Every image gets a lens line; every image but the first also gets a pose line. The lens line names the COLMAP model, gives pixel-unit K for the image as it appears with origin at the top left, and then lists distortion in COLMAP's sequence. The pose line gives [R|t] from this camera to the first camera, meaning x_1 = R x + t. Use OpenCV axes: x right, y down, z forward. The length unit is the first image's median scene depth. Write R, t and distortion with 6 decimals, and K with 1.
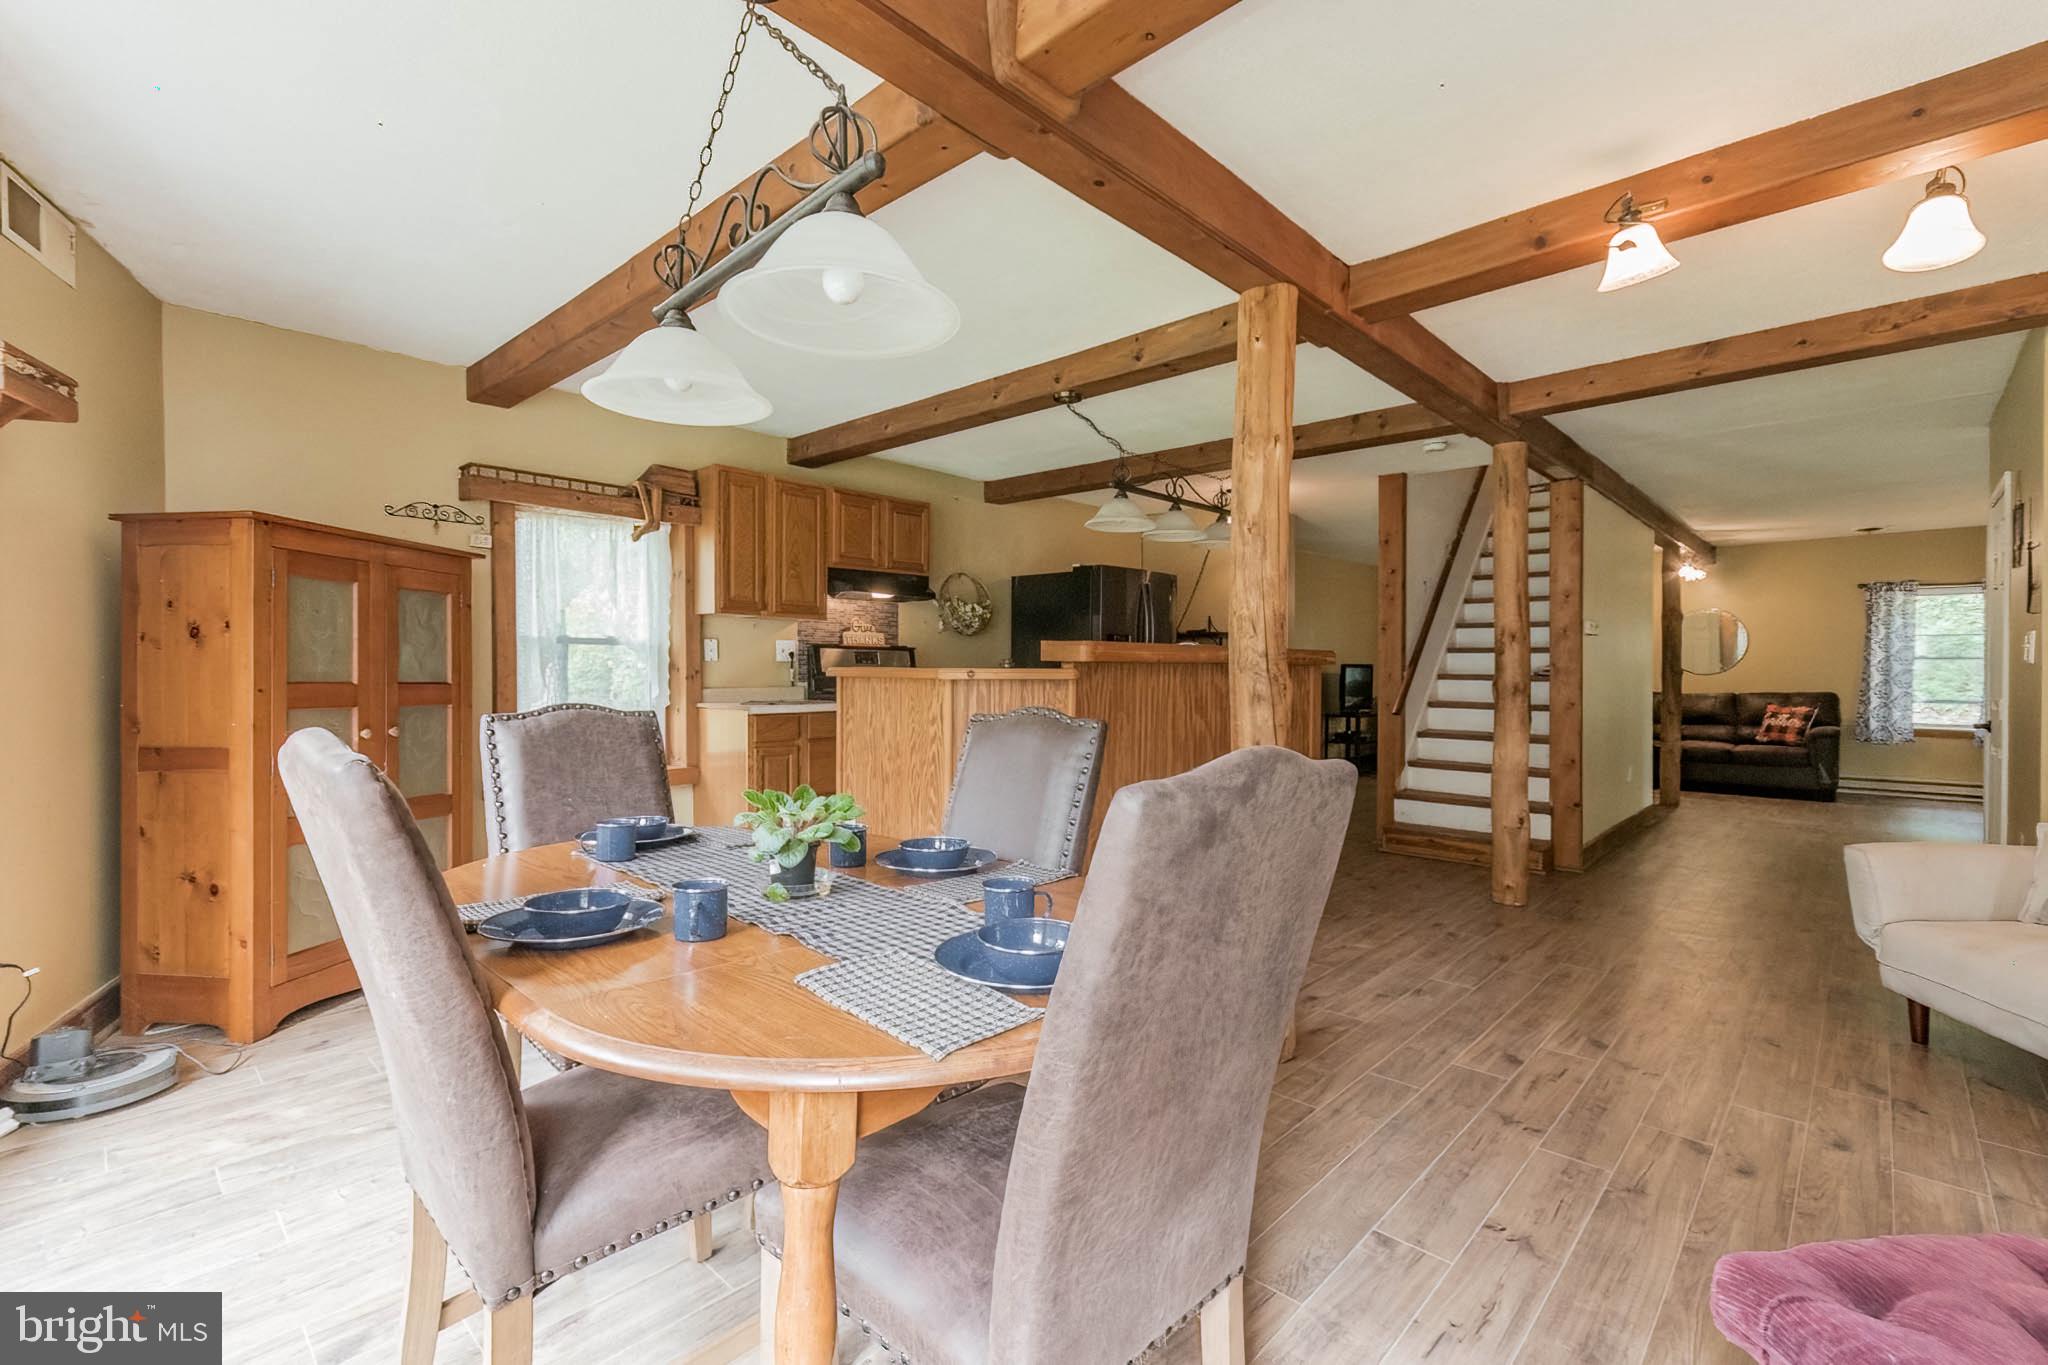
lens RADIAL K [[906.7, 0, 1016.7], [0, 906.7, 684.7], [0, 0, 1]] dist [0.000759, 0.001604]
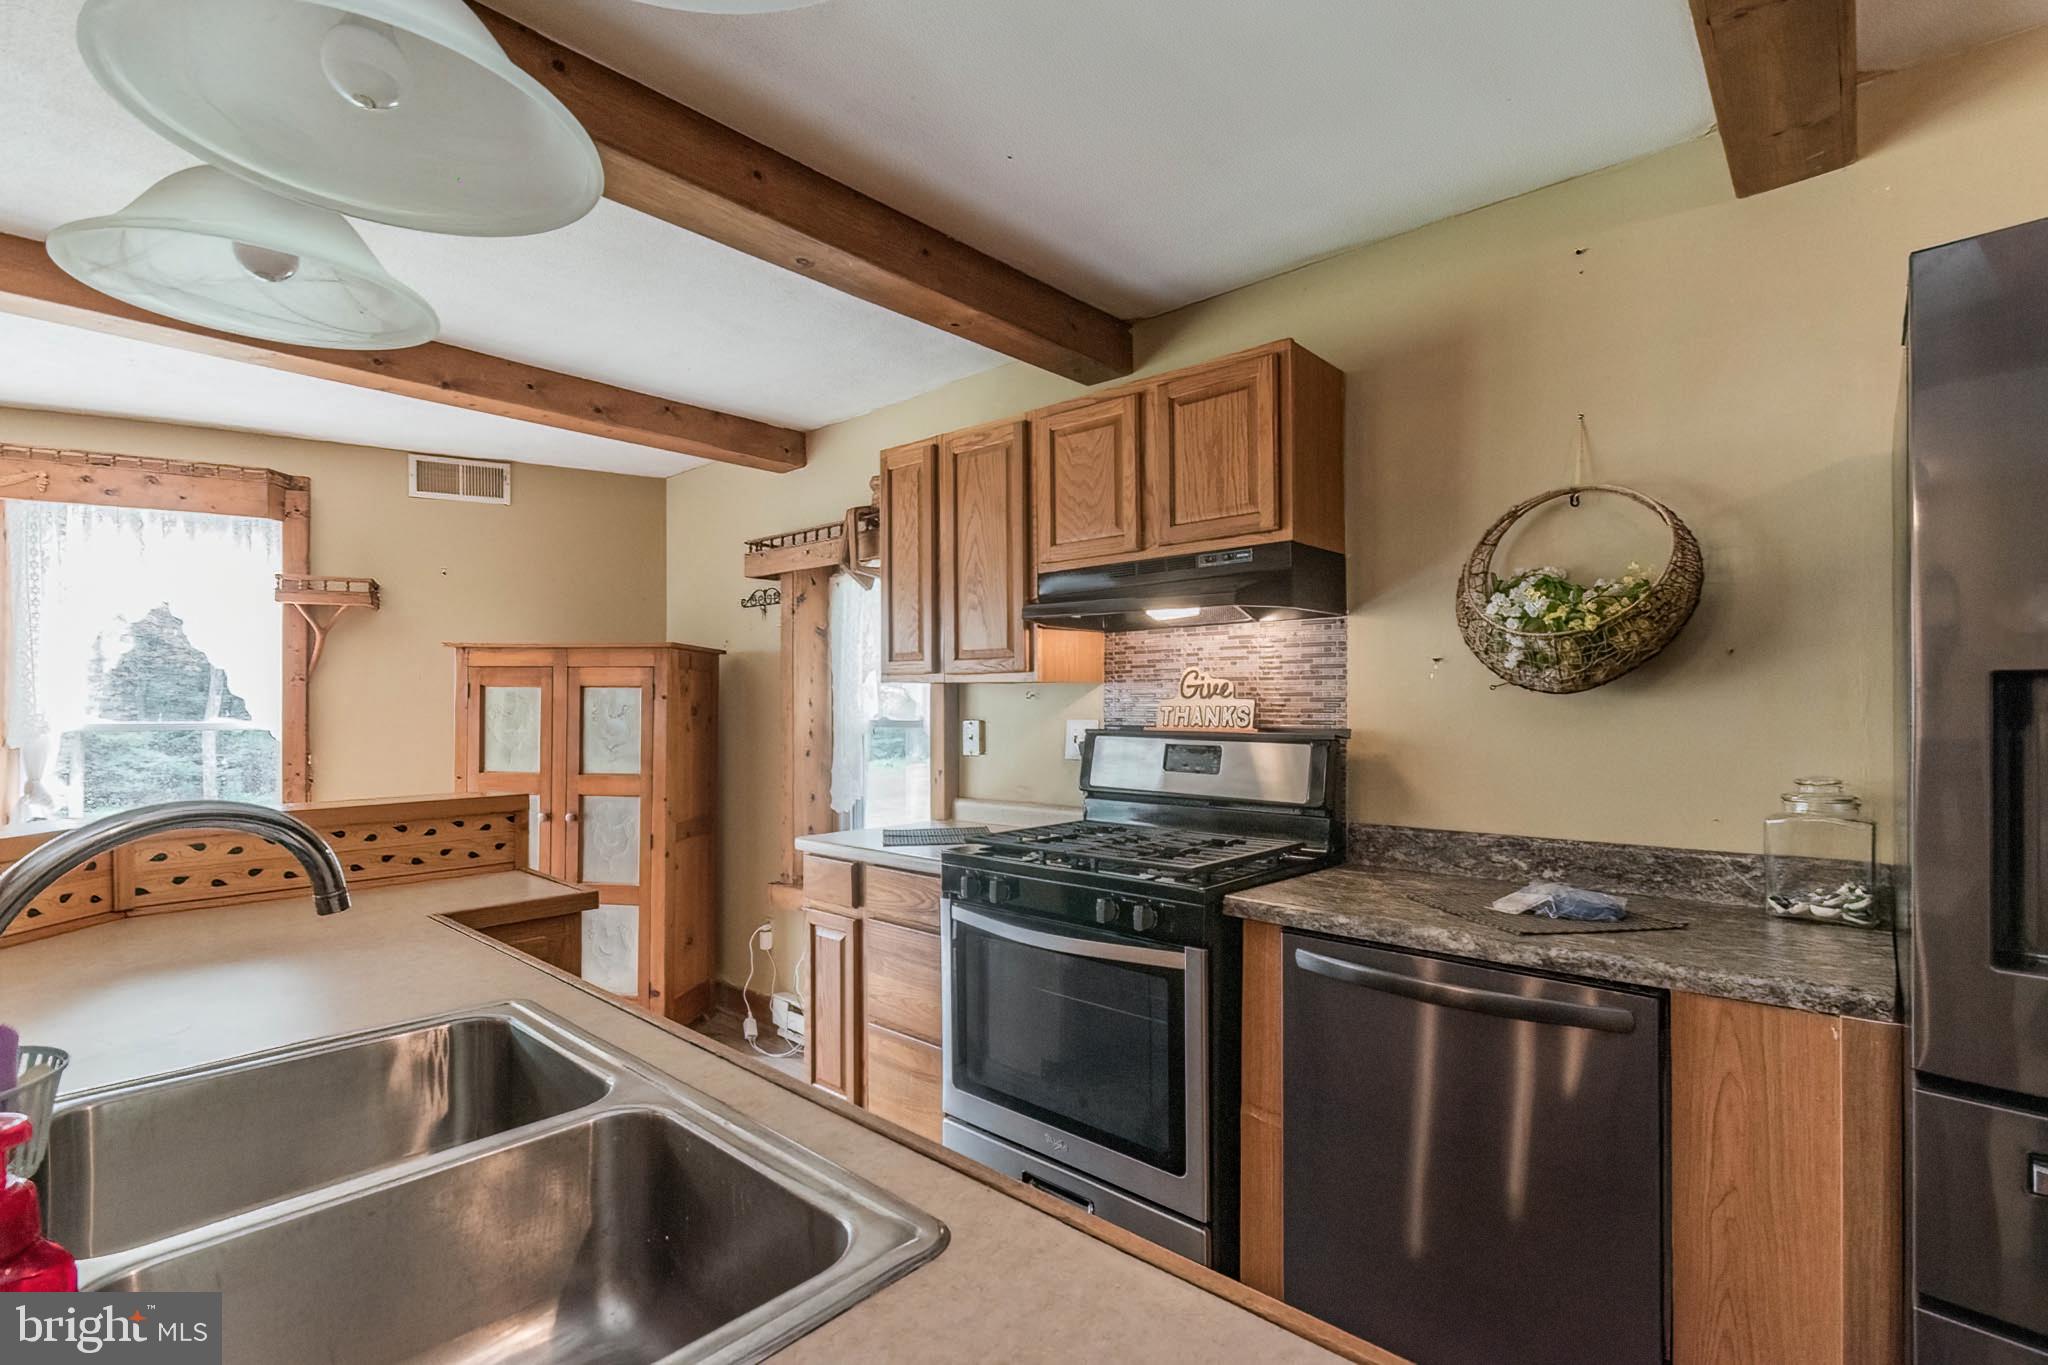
lens RADIAL K [[906.7, 0, 1031.0], [0, 906.7, 708.2], [0, 0, 1]] dist [0.000759, 0.001604]
pose [[0.048328, -0.005862, -0.998814, 0.163459], [-0.010172, 0.999928, -0.006361, -0.030918], [0.998780, 0.010467, 0.048265, 0.571496]]
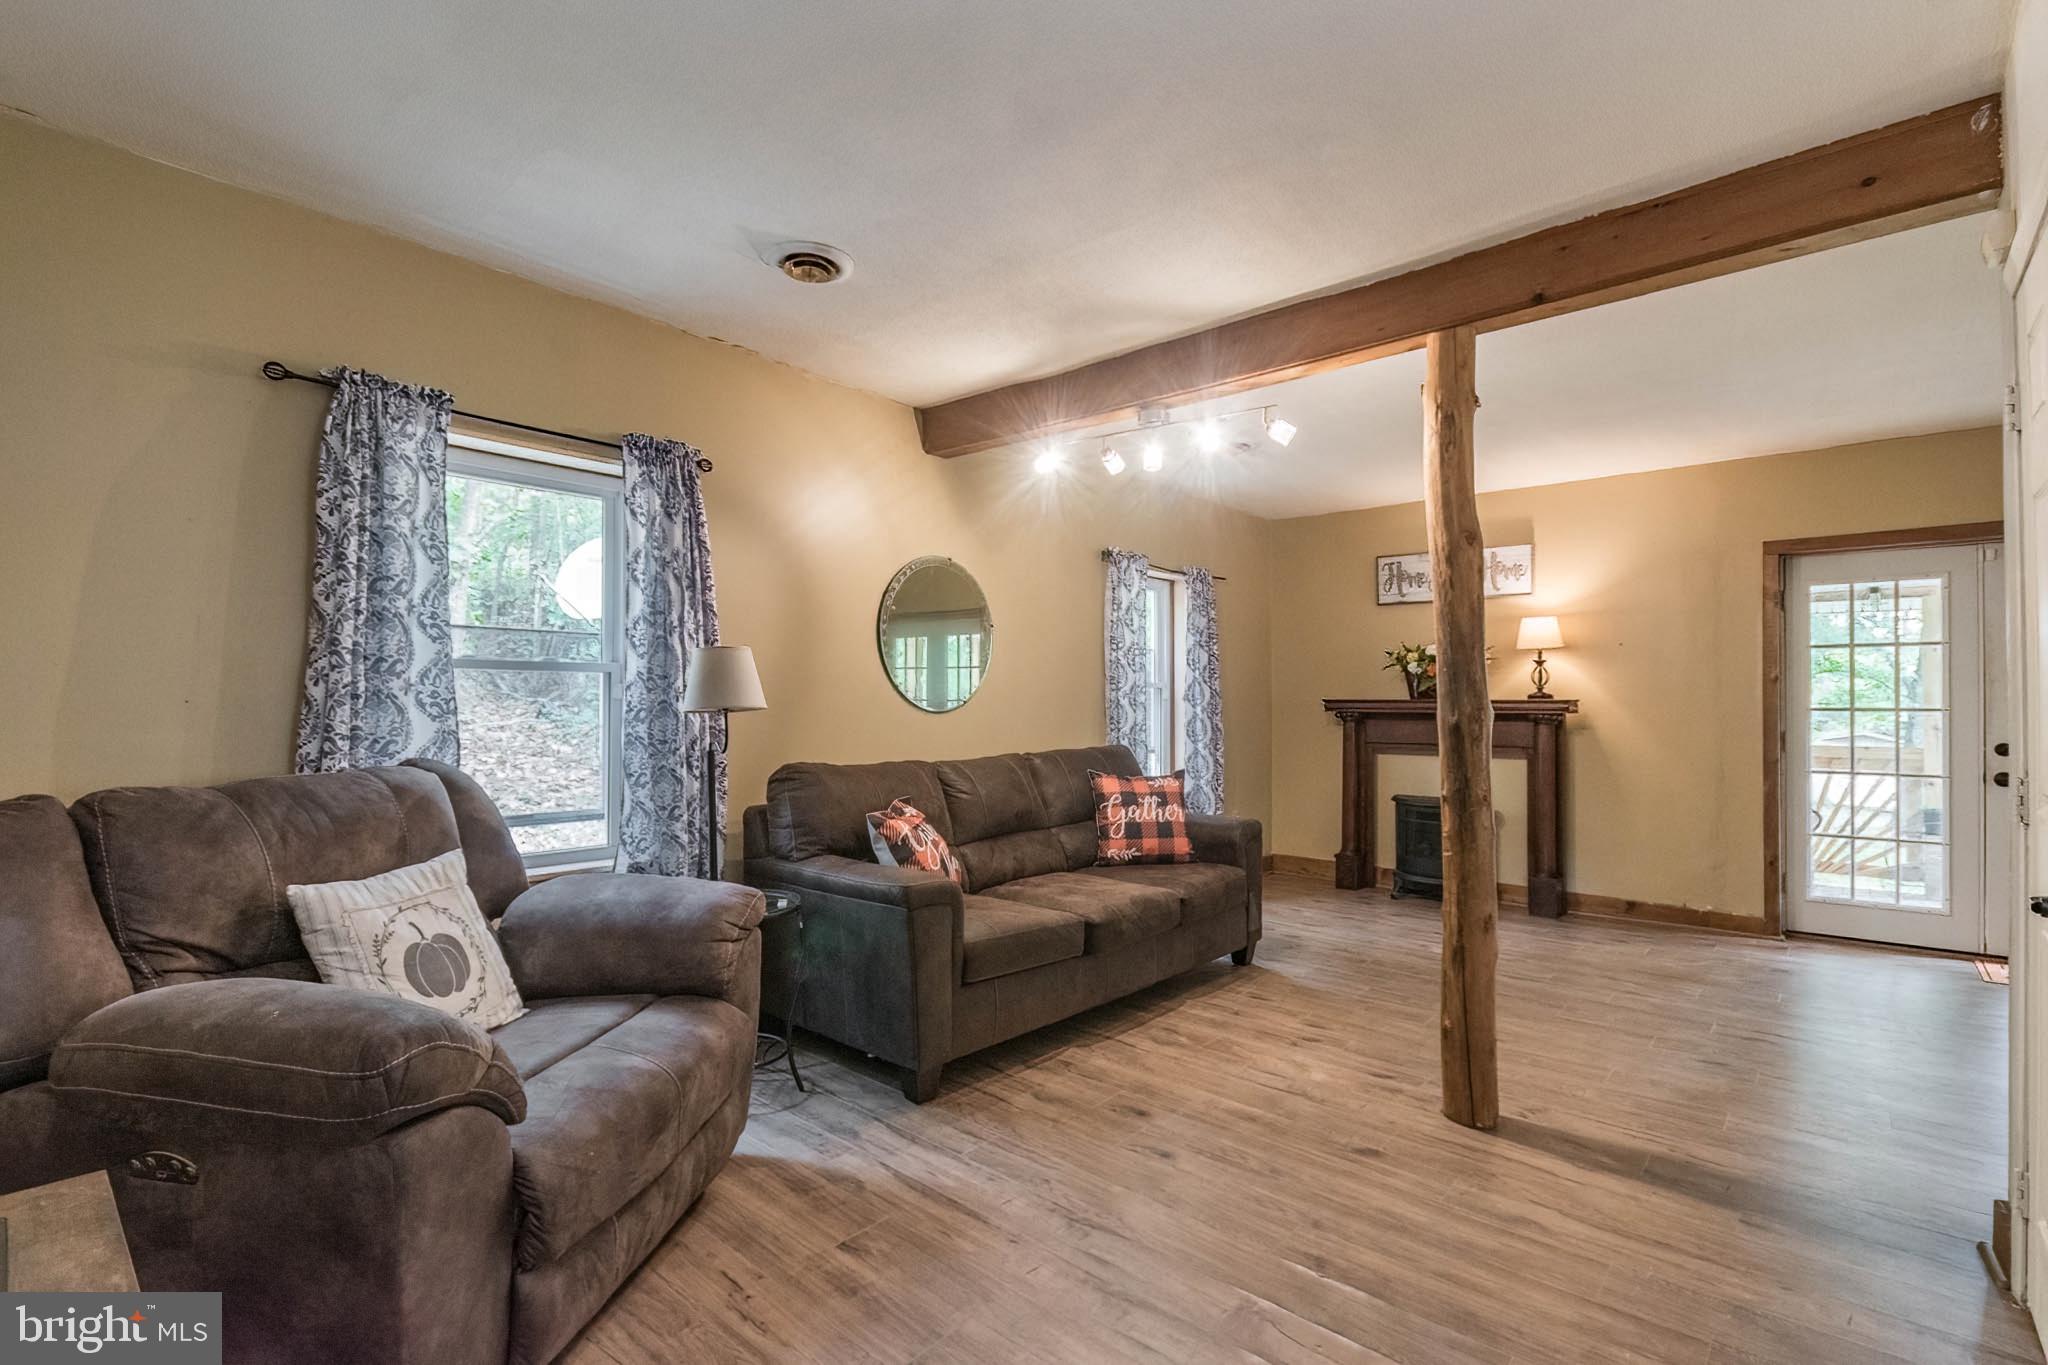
lens RADIAL K [[917.1, 0, 1040.4], [0, 917.1, 687.2], [0, 0, 1]] dist [-0.004545, -0.000977]
pose [[-0.045779, 0.013964, 0.998854, 0.370802], [0.013992, 0.999813, -0.013337, -0.019265], [-0.998854, 0.013366, -0.045966, 1.085905]]
